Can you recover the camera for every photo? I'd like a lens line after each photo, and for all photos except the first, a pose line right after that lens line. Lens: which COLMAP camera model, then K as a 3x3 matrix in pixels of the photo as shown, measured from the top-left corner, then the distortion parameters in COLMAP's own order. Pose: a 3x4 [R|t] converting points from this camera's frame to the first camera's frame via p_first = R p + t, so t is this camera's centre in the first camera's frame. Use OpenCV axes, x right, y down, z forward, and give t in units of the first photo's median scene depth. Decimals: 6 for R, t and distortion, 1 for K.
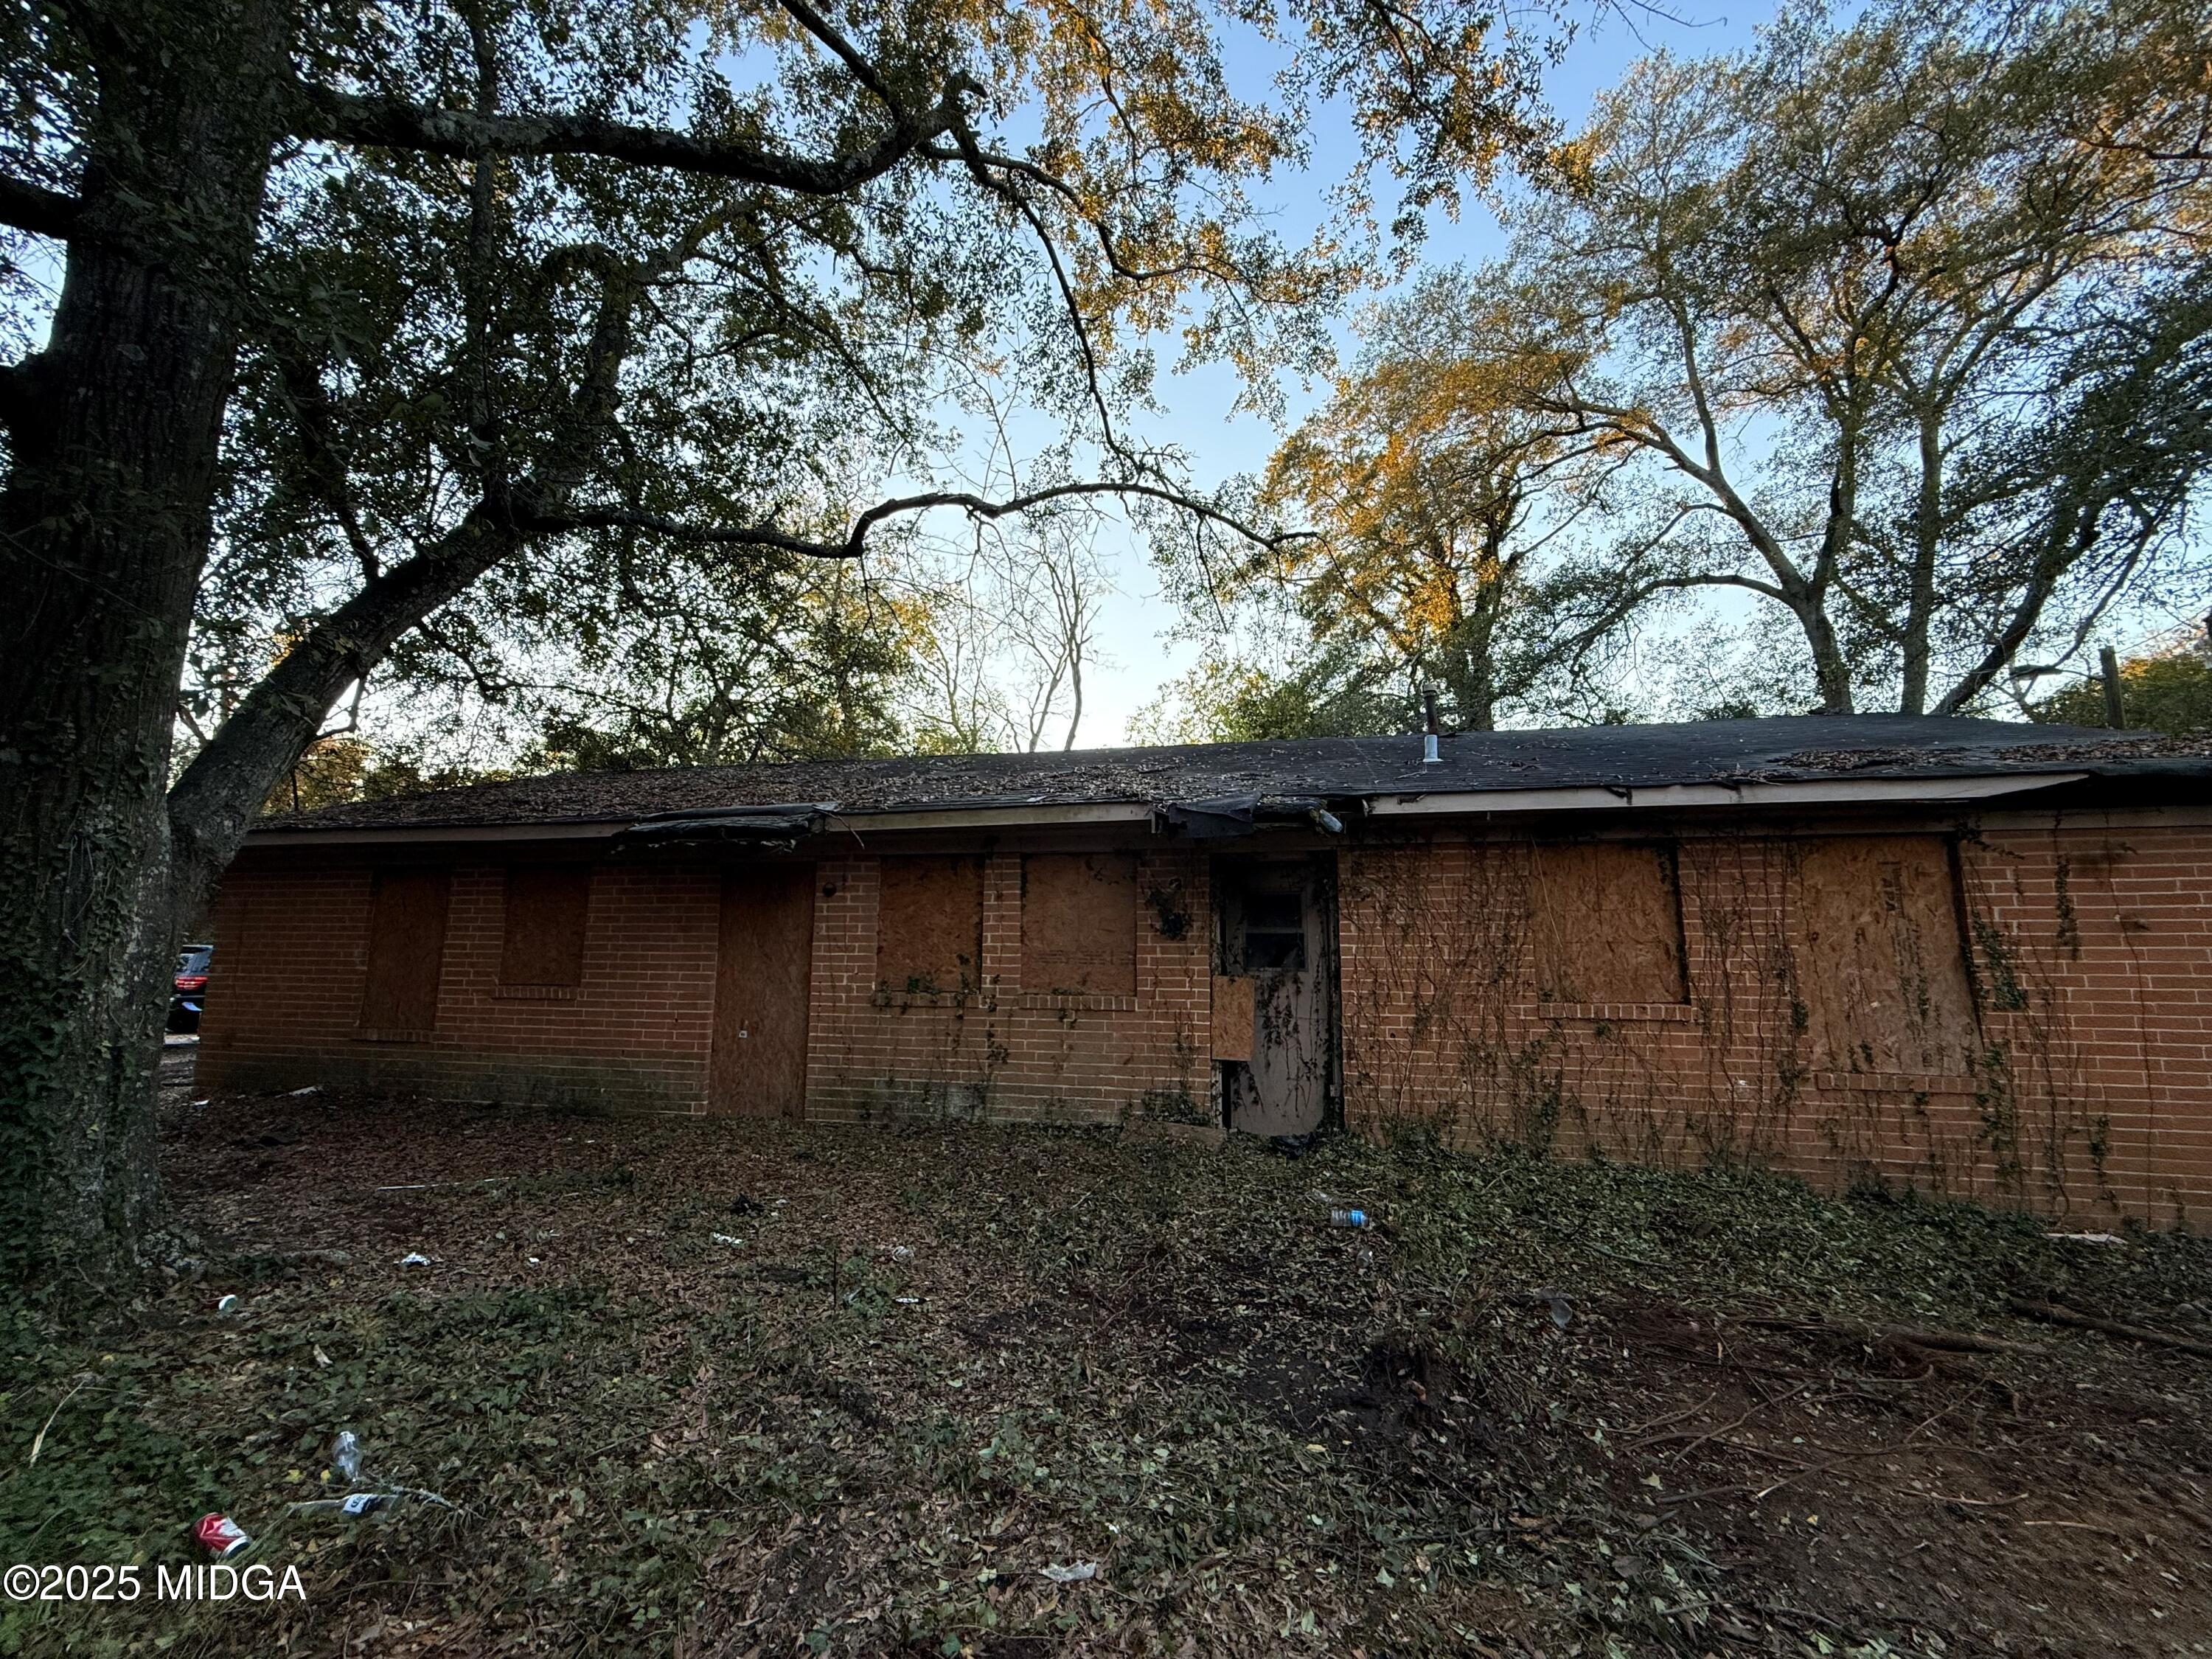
lens RADIAL K [[883.0, 0, 1097.7], [0, 883.0, 832.0], [0, 0, 1]] dist [0.000613, -0.000146]
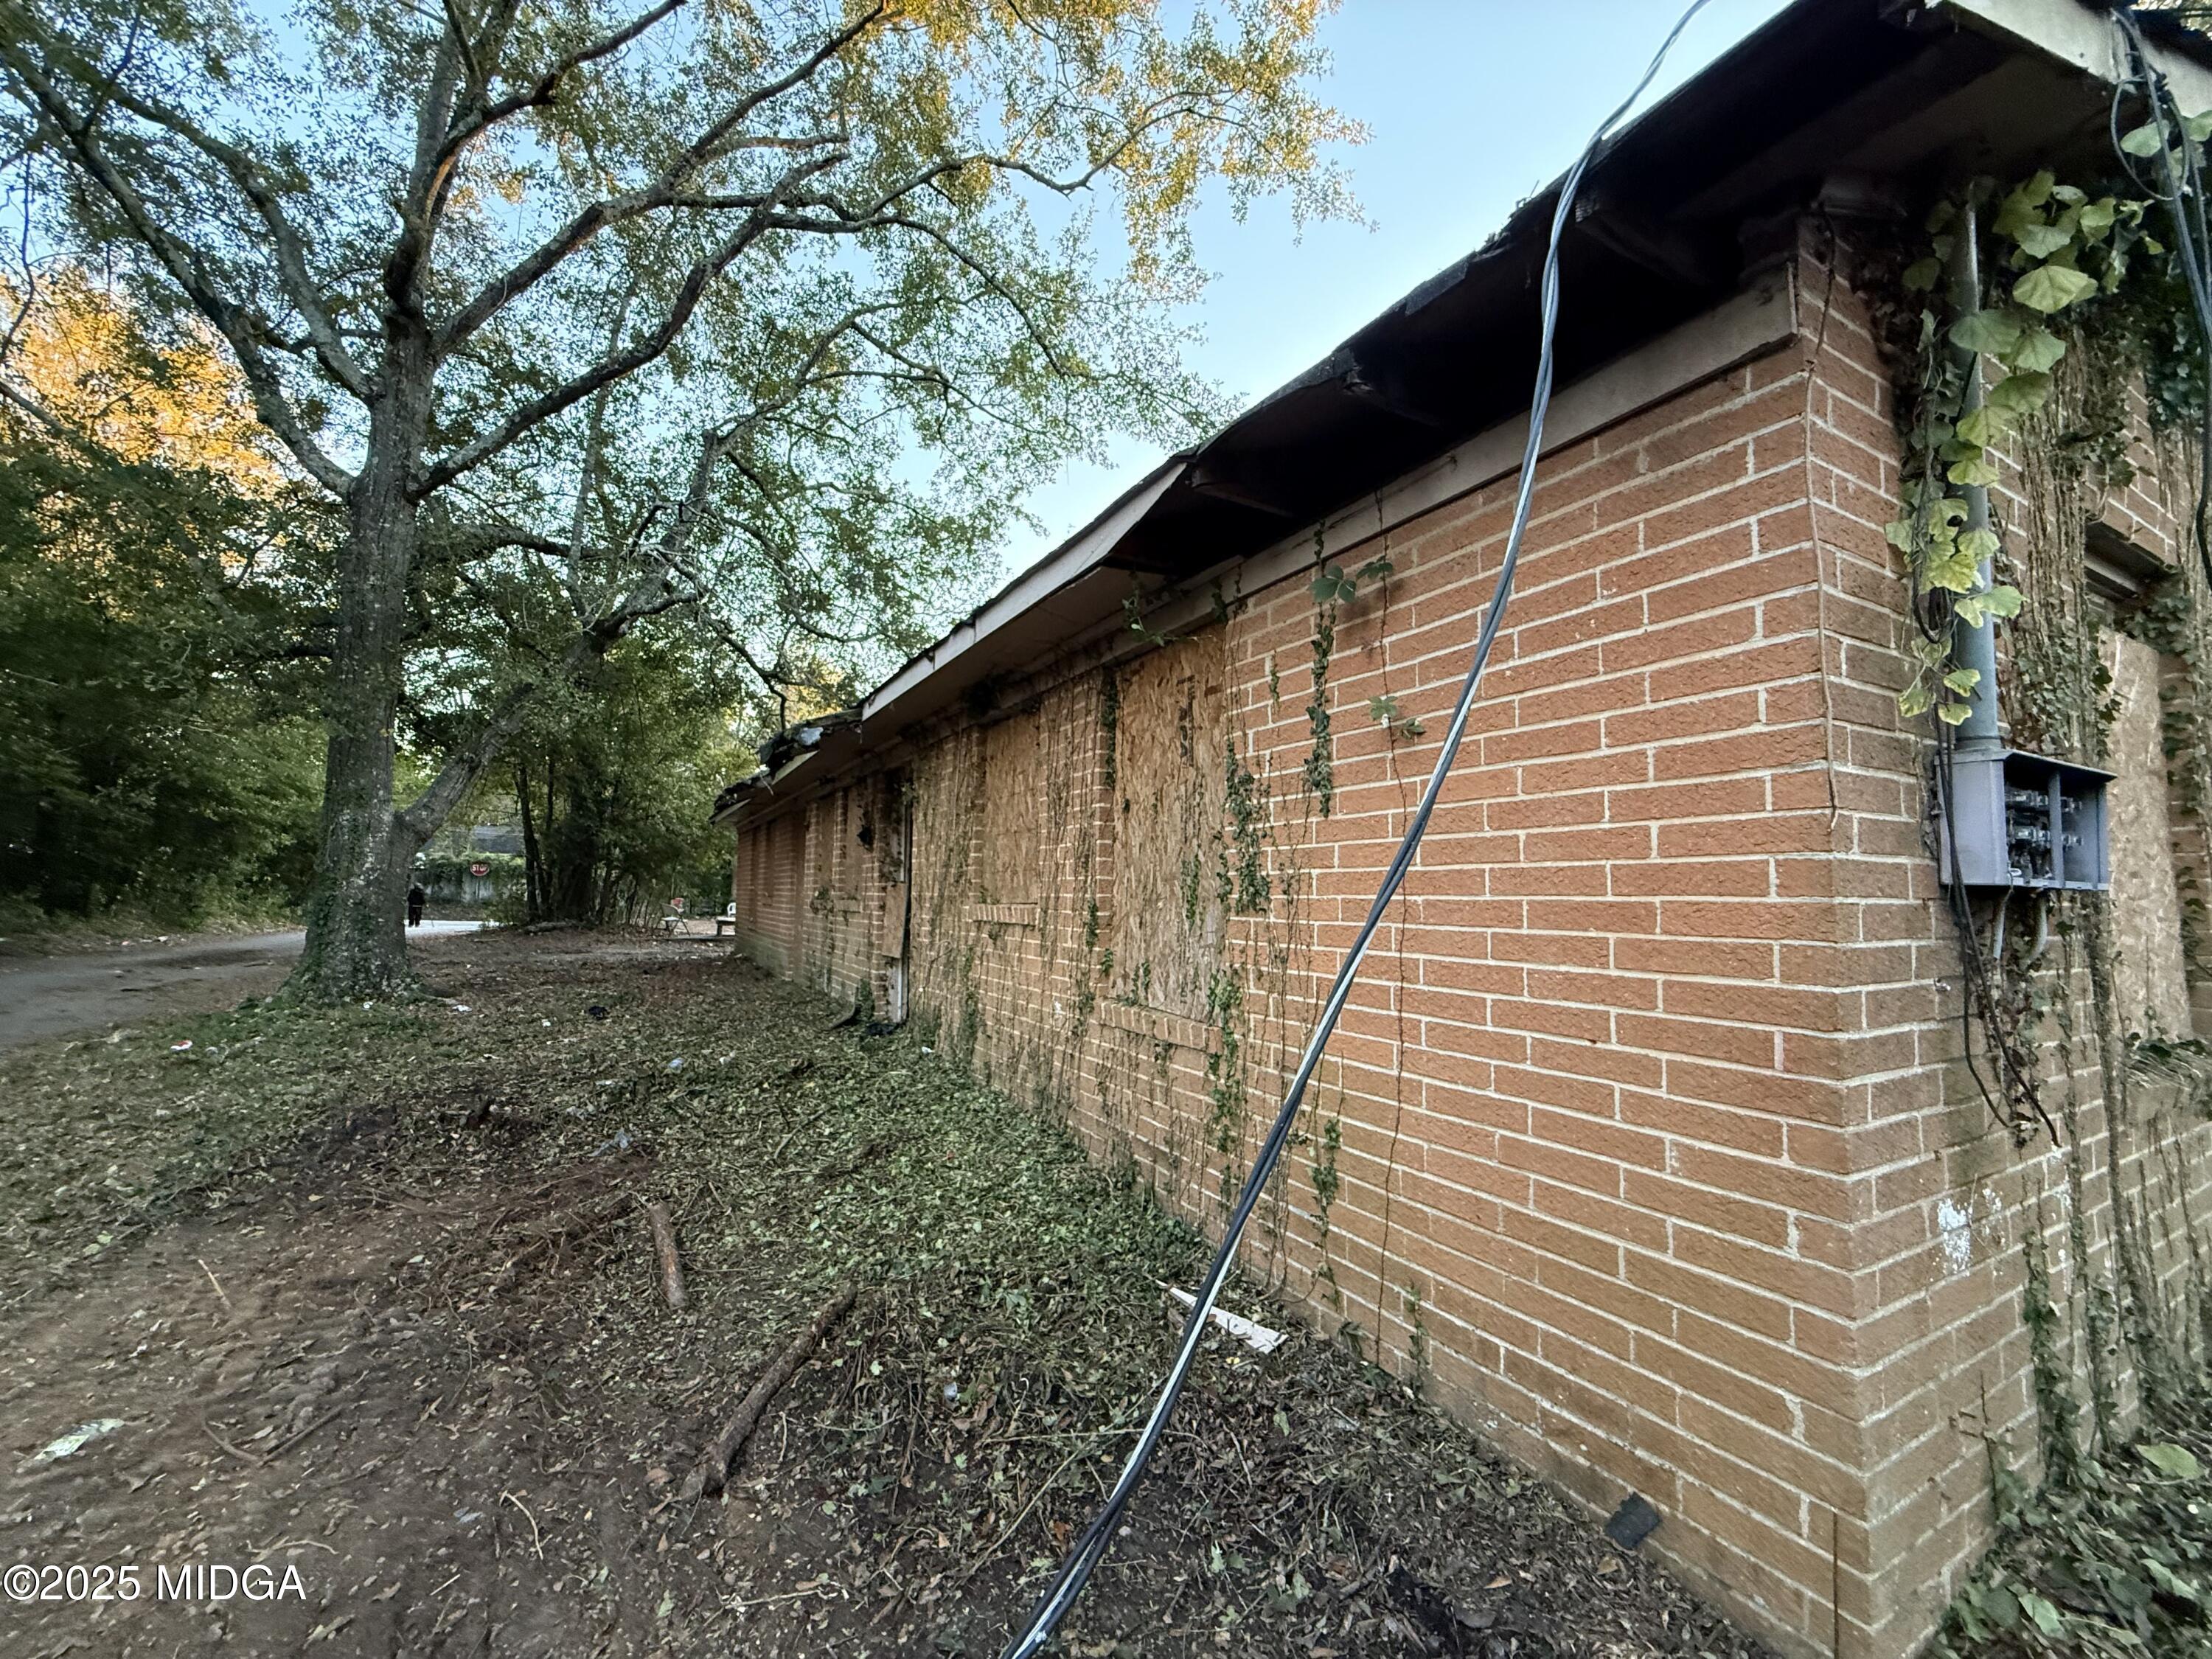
lens RADIAL K [[883.0, 0, 1097.7], [0, 883.0, 832.0], [0, 0, 1]] dist [0.000613, -0.000146]
pose [[0.660389, -0.055161, -0.748895, 1.387209], [0.102233, 0.994617, 0.016891, 0.131441], [0.743932, -0.087716, 0.662473, 0.561709]]
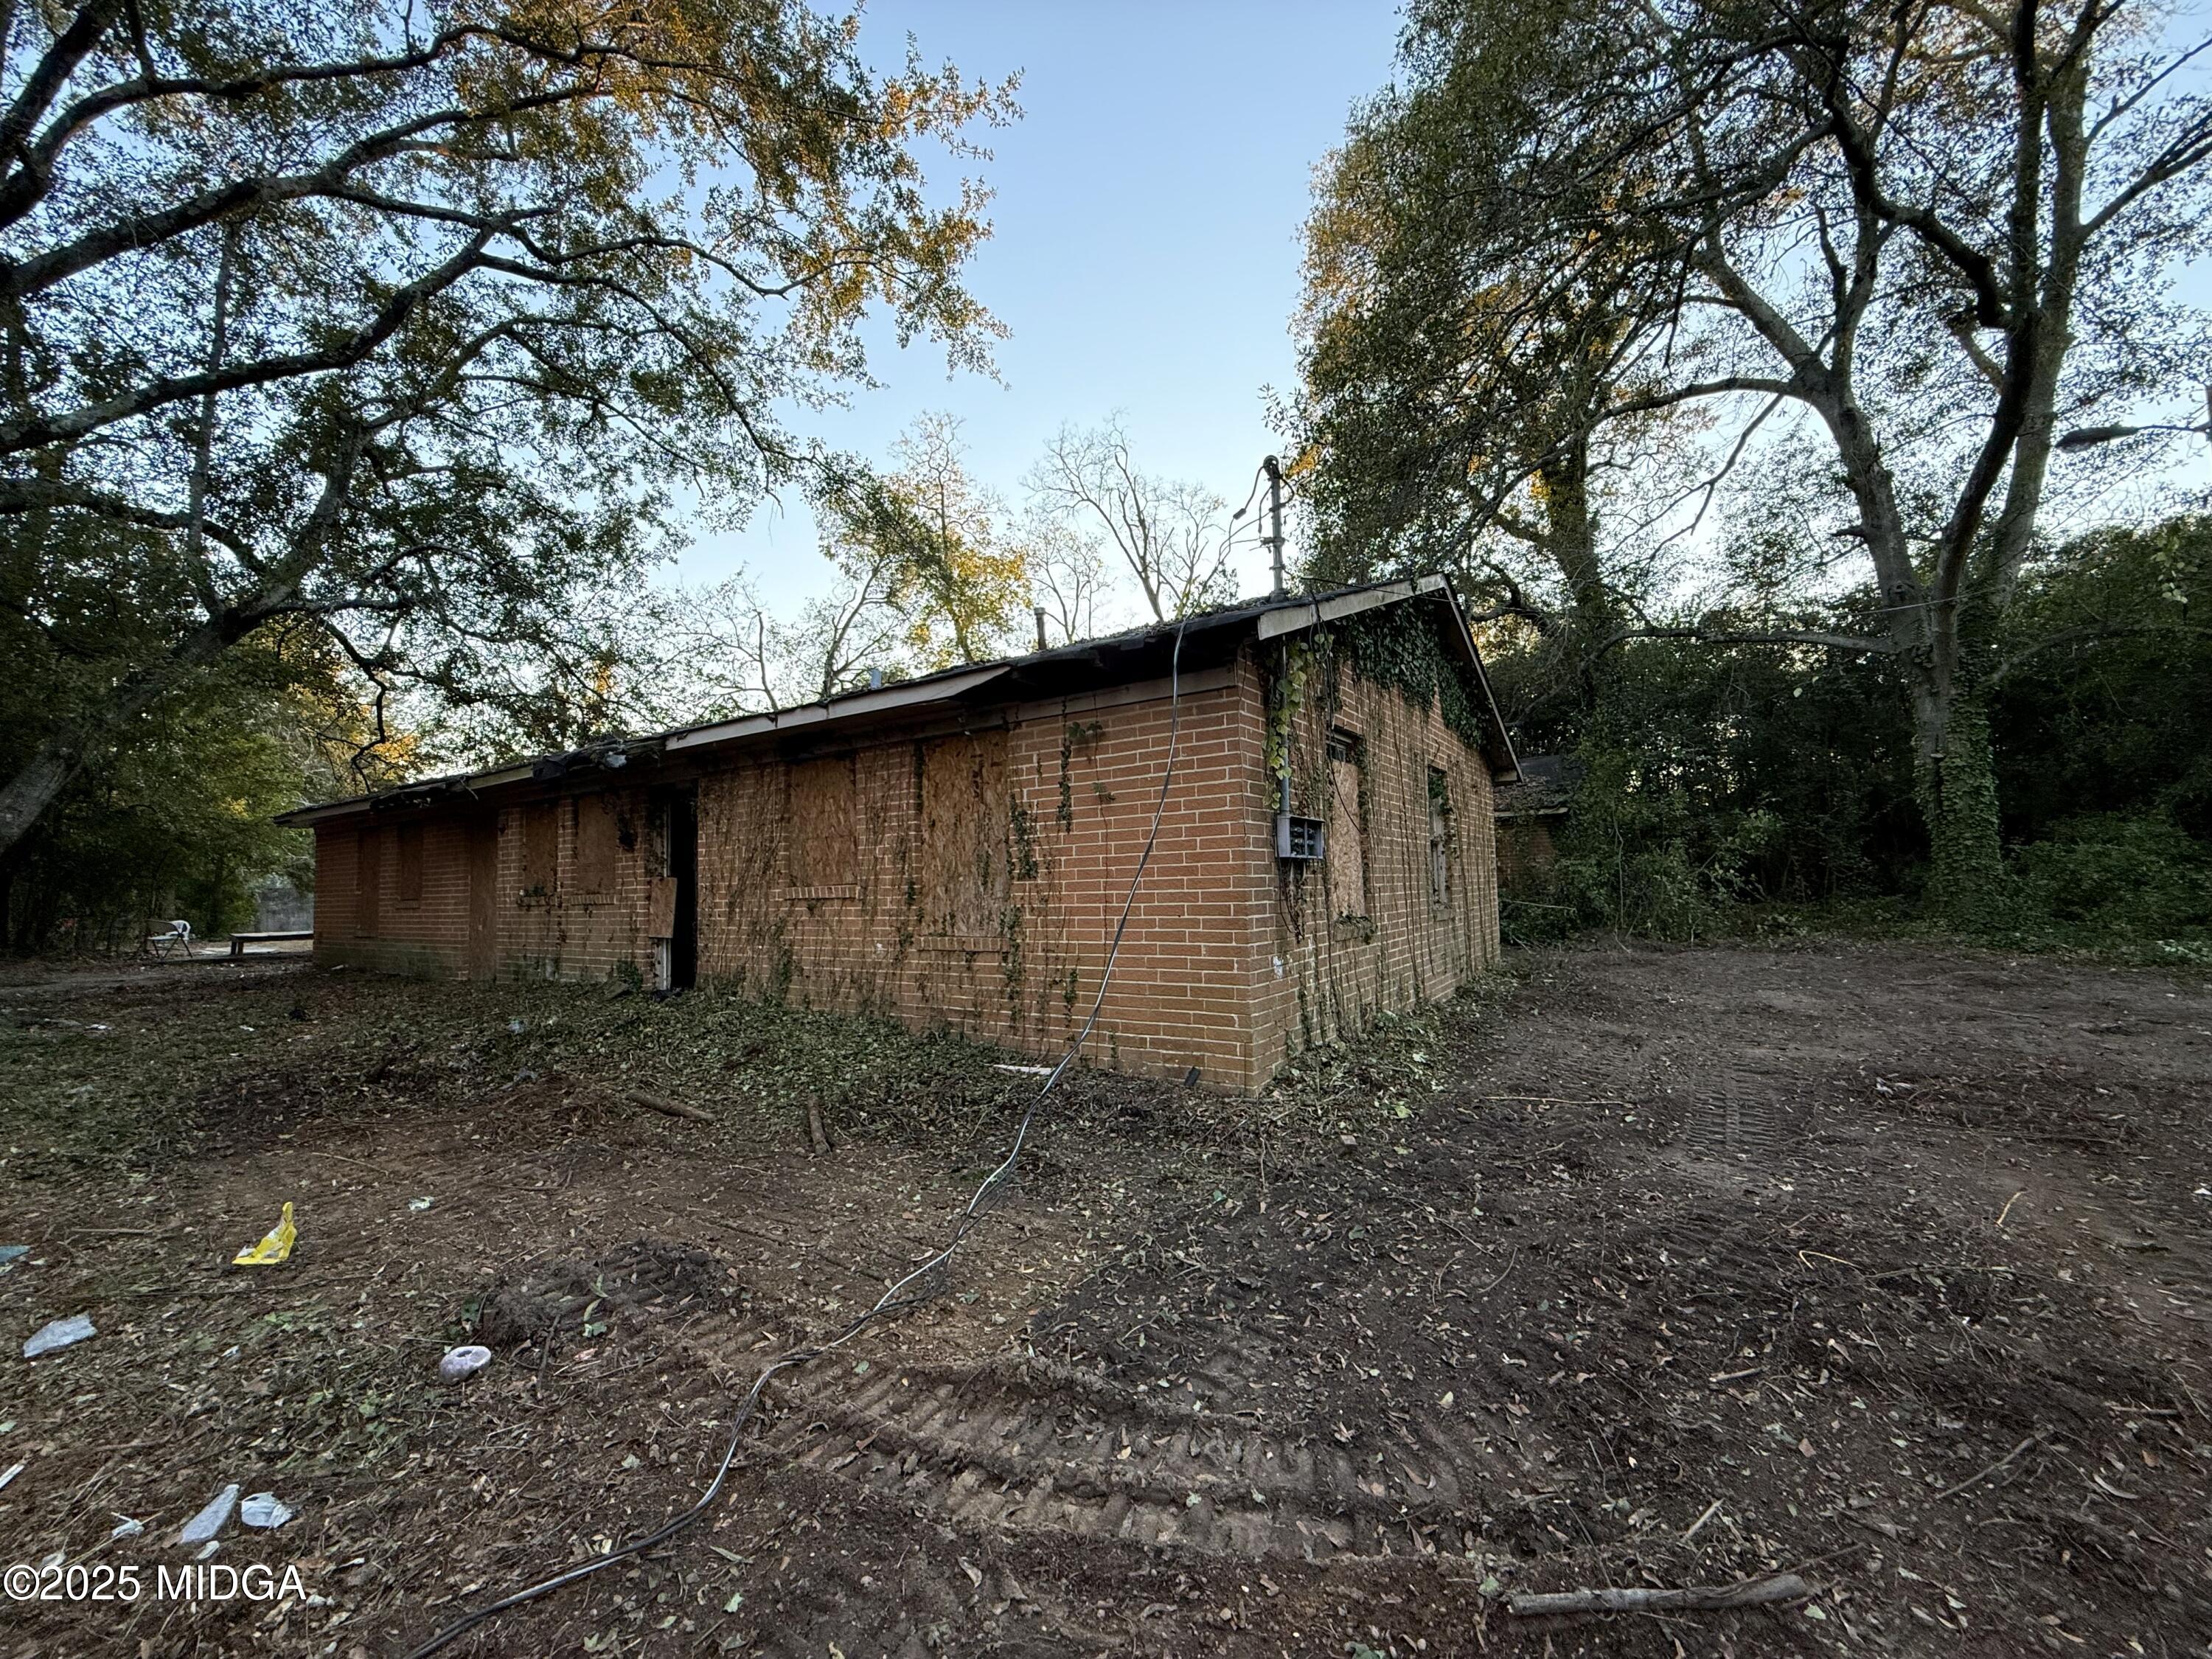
lens RADIAL K [[883.0, 0, 1097.7], [0, 883.0, 832.0], [0, 0, 1]] dist [0.000613, -0.000146]
pose [[0.930932, -0.053506, -0.361252, 1.527862], [0.083588, 0.994167, 0.068156, 0.071700], [0.355498, -0.093645, 0.929974, -0.016470]]
